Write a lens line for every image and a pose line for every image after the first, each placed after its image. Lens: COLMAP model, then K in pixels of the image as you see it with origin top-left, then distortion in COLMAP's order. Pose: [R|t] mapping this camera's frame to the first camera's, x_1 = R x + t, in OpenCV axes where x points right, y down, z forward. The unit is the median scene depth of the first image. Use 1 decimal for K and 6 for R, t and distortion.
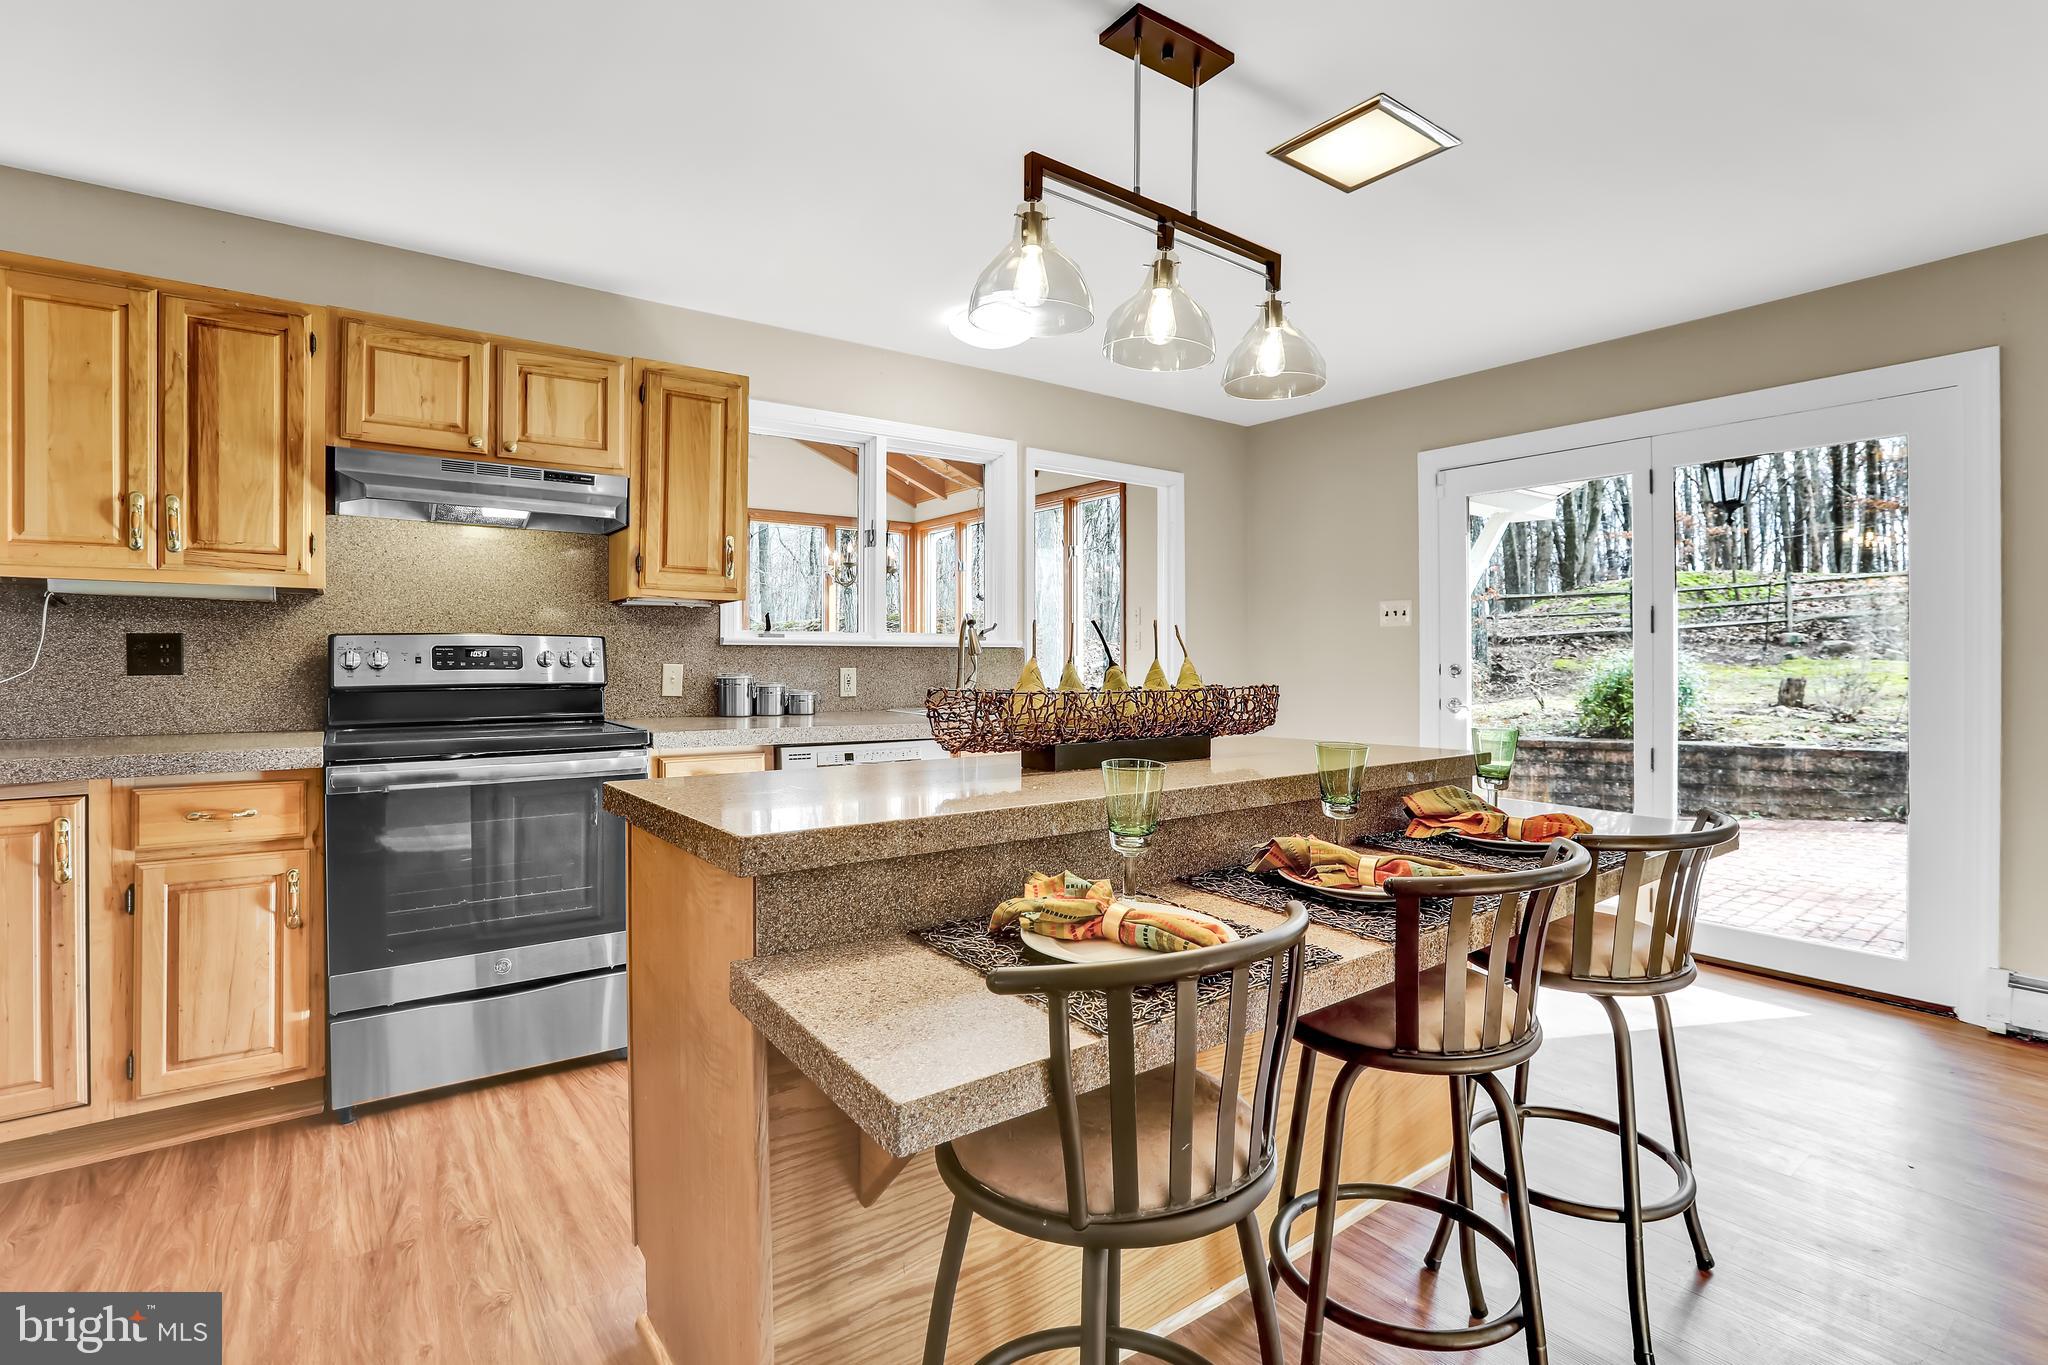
lens RADIAL K [[981.2, 0, 1032.5], [0, 981.2, 668.7], [0, 0, 1]] dist [-0.040435, 0.001420]
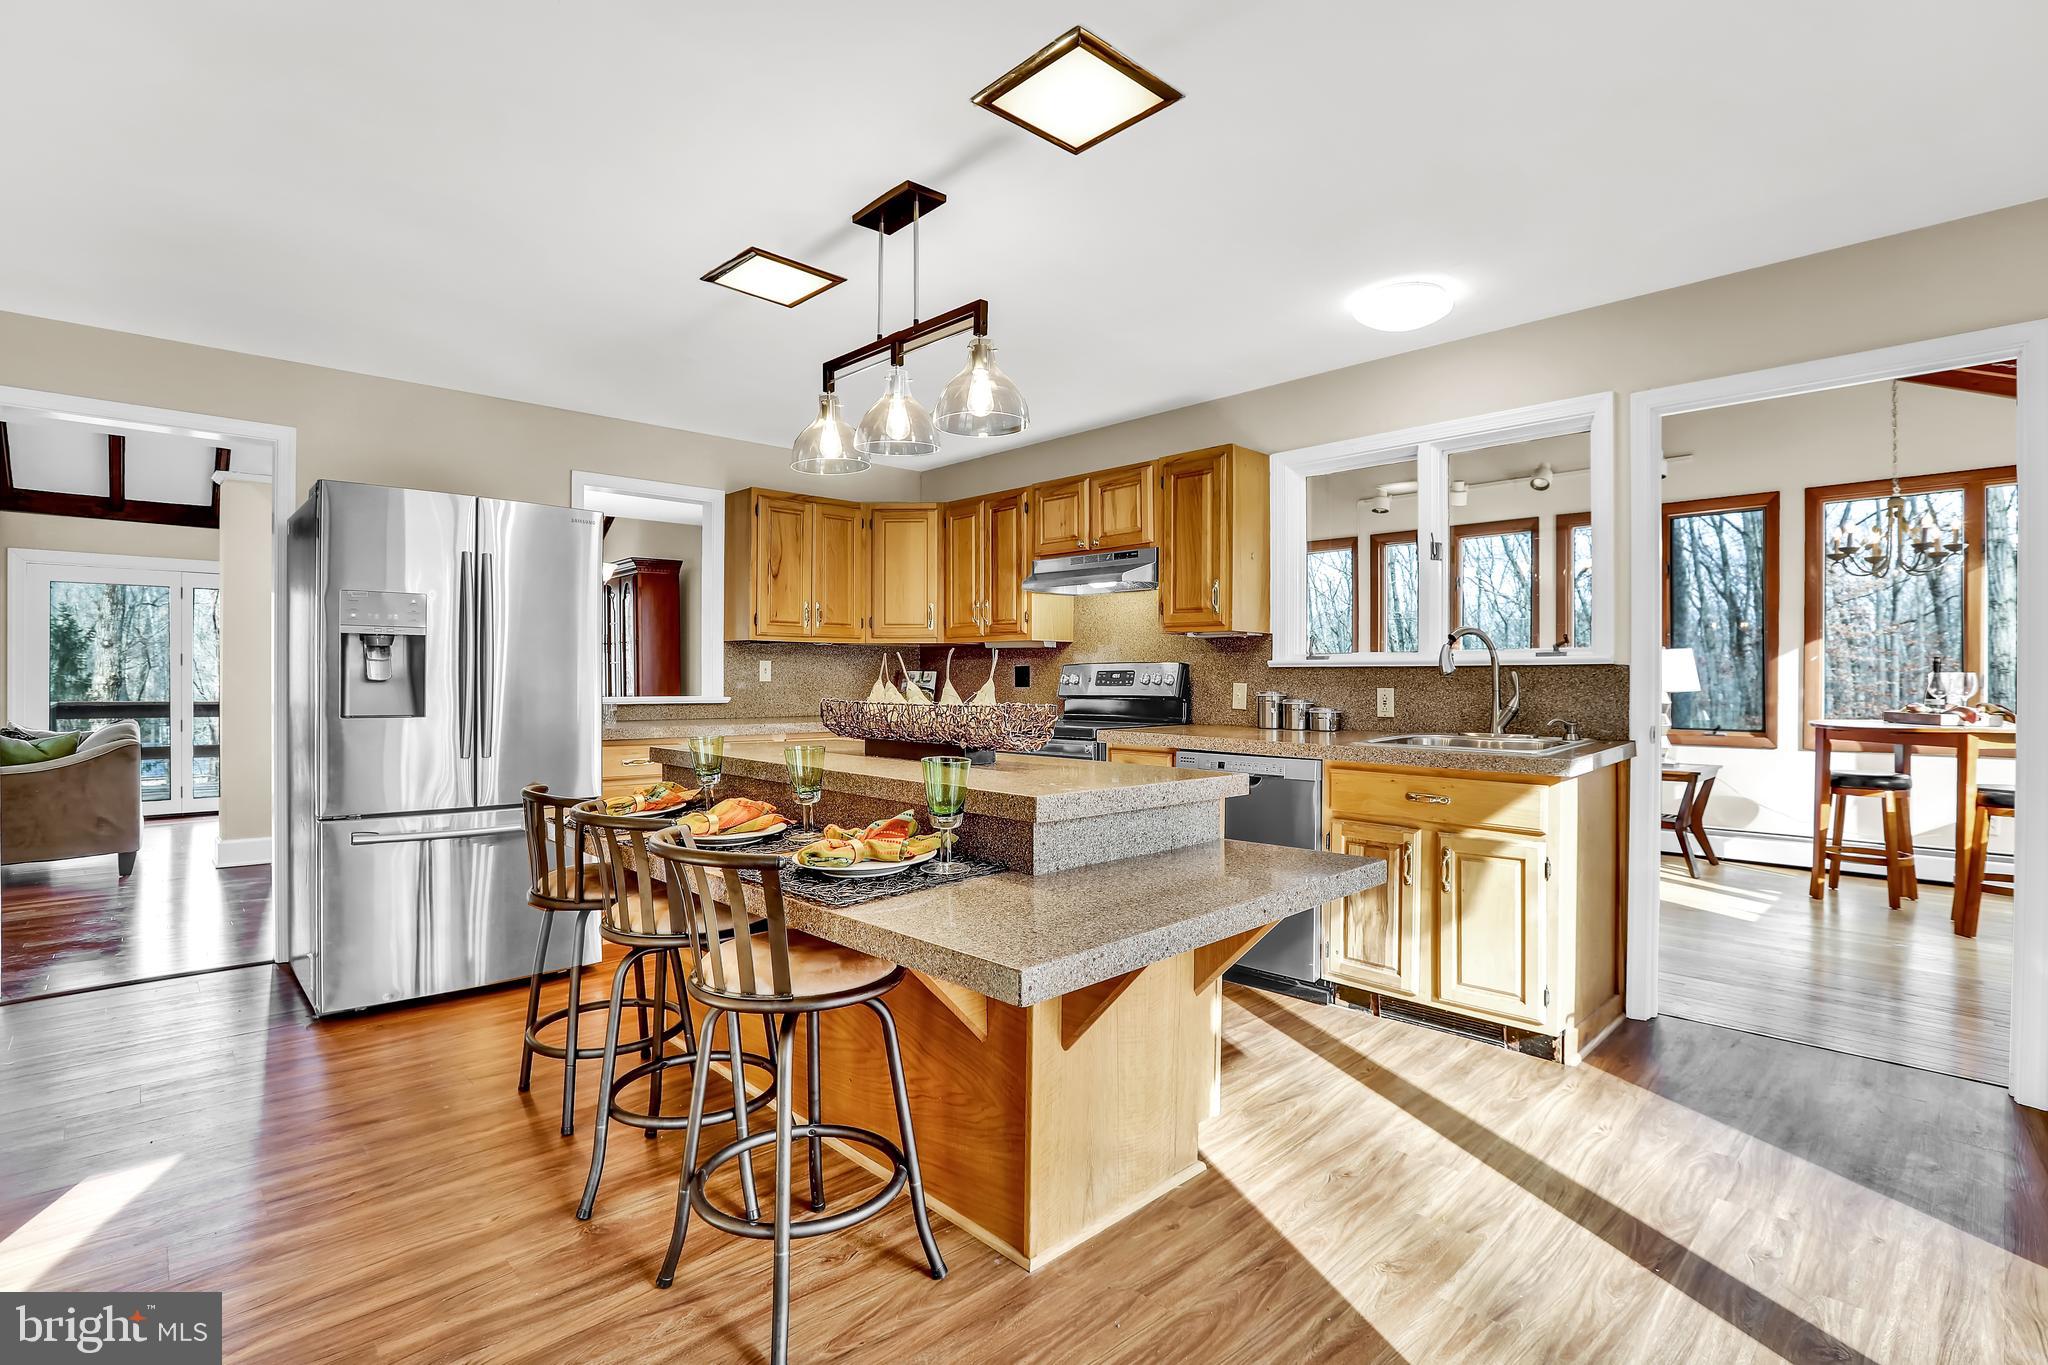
lens RADIAL K [[981.2, 0, 1024.0], [0, 981.2, 681.4], [0, 0, 1]] dist [-0.040435, 0.001420]
pose [[0.109124, 0.001559, -0.994027, 0.926082], [-0.009006, 0.999959, 0.000579, -0.006029], [0.993987, 0.008889, 0.109134, 0.653665]]
